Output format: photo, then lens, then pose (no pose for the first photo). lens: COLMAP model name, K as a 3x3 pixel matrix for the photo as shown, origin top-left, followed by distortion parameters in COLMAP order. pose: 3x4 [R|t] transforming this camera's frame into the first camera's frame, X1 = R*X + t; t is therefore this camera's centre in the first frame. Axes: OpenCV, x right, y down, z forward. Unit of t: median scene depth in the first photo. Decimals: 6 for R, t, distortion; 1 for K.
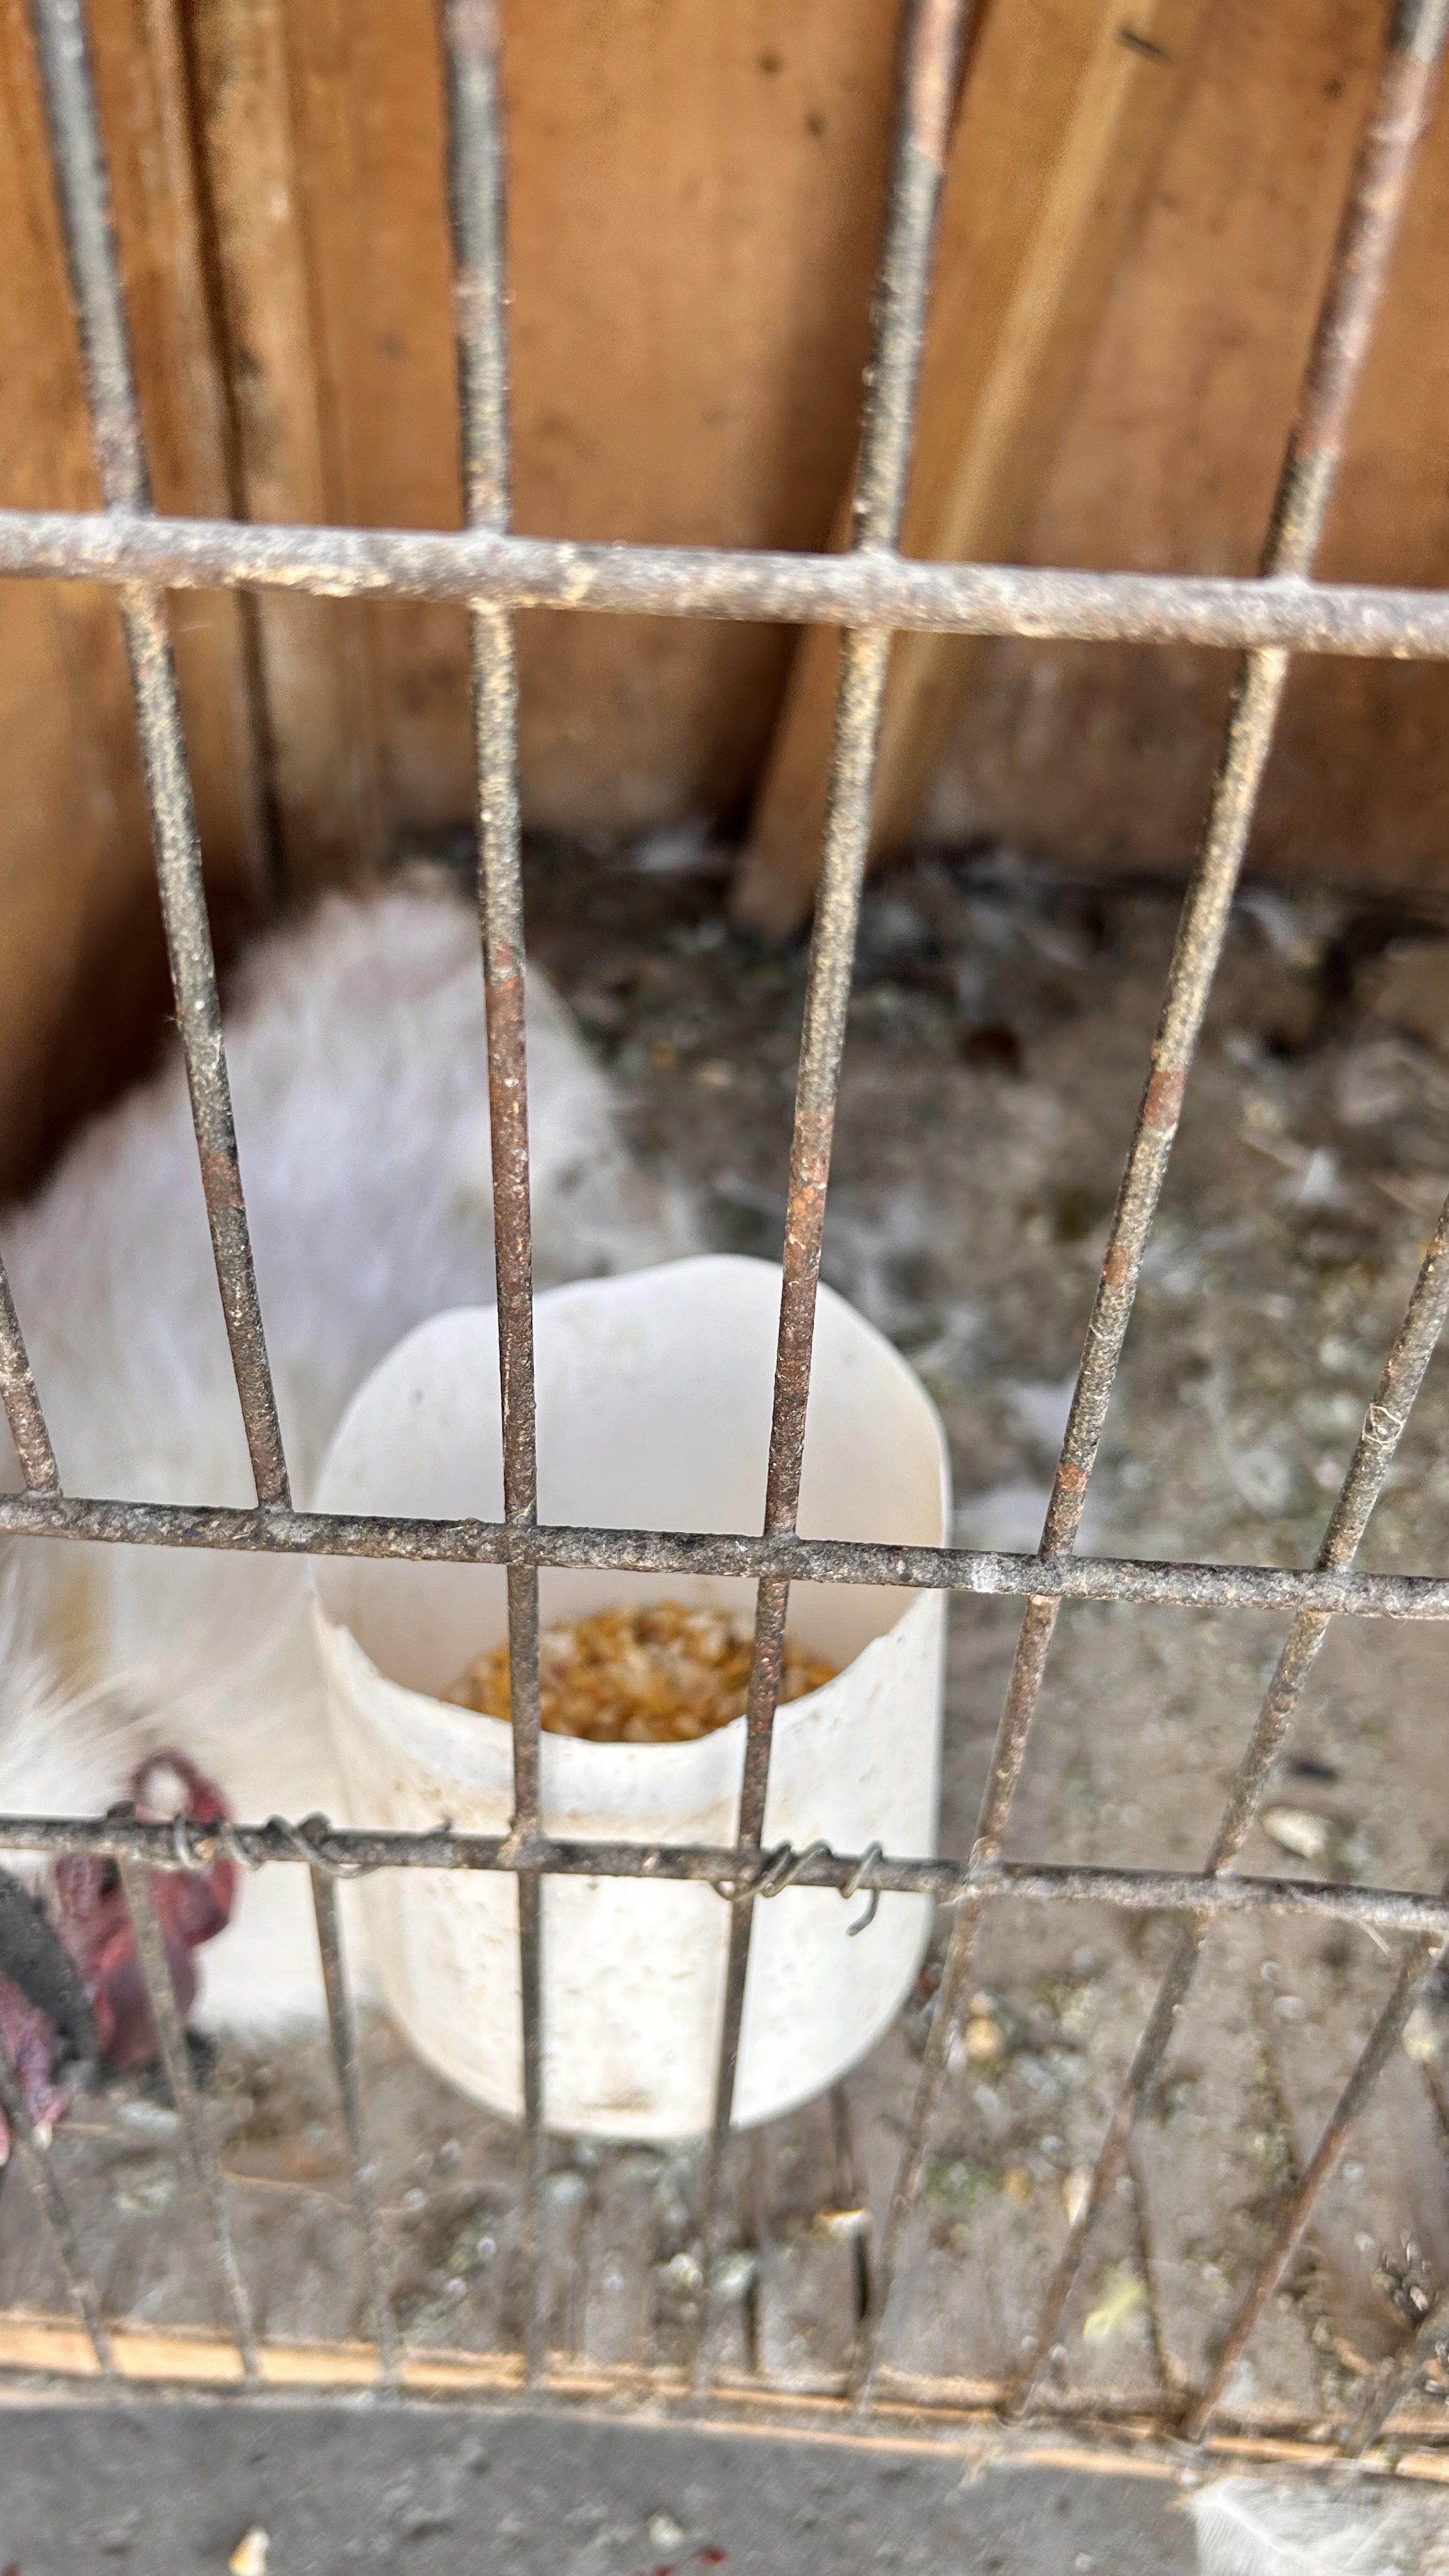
lens RADIAL K [[1920.8, 0, 710.0], [0, 1920.8, 1298.2], [0, 0, 1]] dist [0.047987, -0.065679]
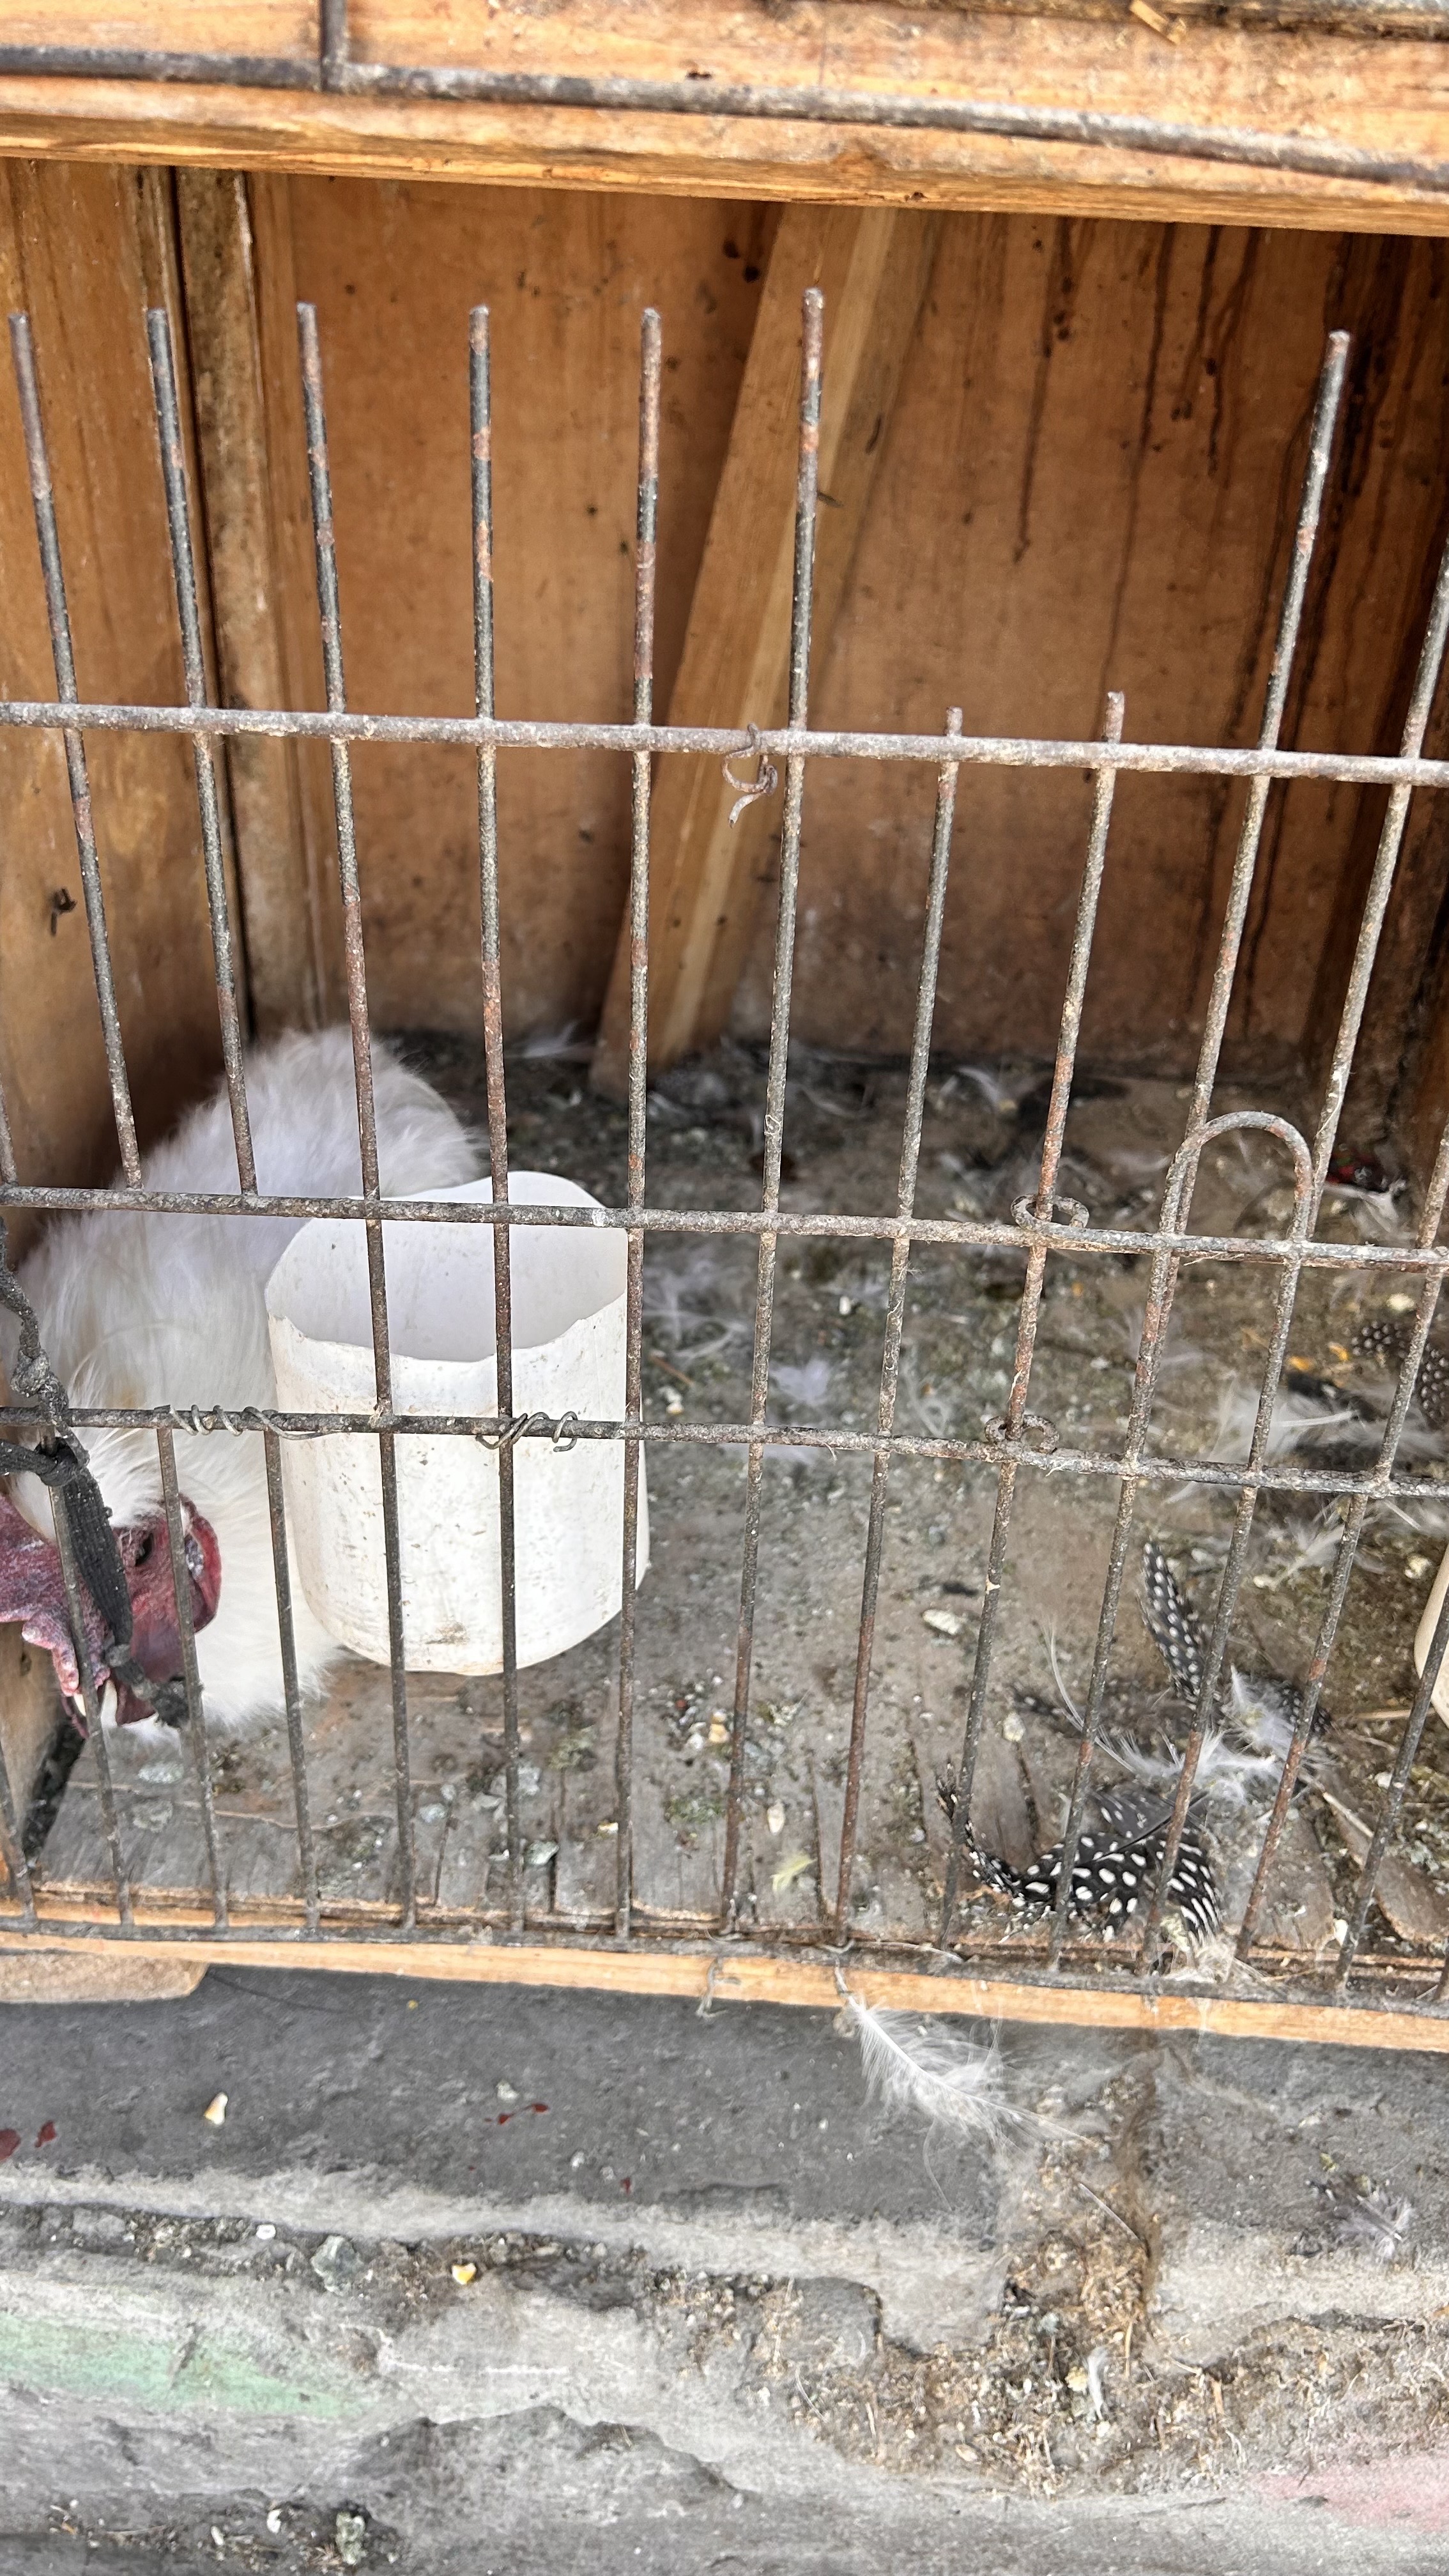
lens RADIAL K [[1920.8, 0, 707.6], [0, 1920.8, 1299.9], [0, 0, 1]] dist [0.047987, -0.065679]
pose [[0.999624, -0.021620, 0.016854, 0.125138], [0.024105, 0.986016, -0.164896, 0.321348], [-0.013053, 0.165240, 0.986167, -0.563530]]
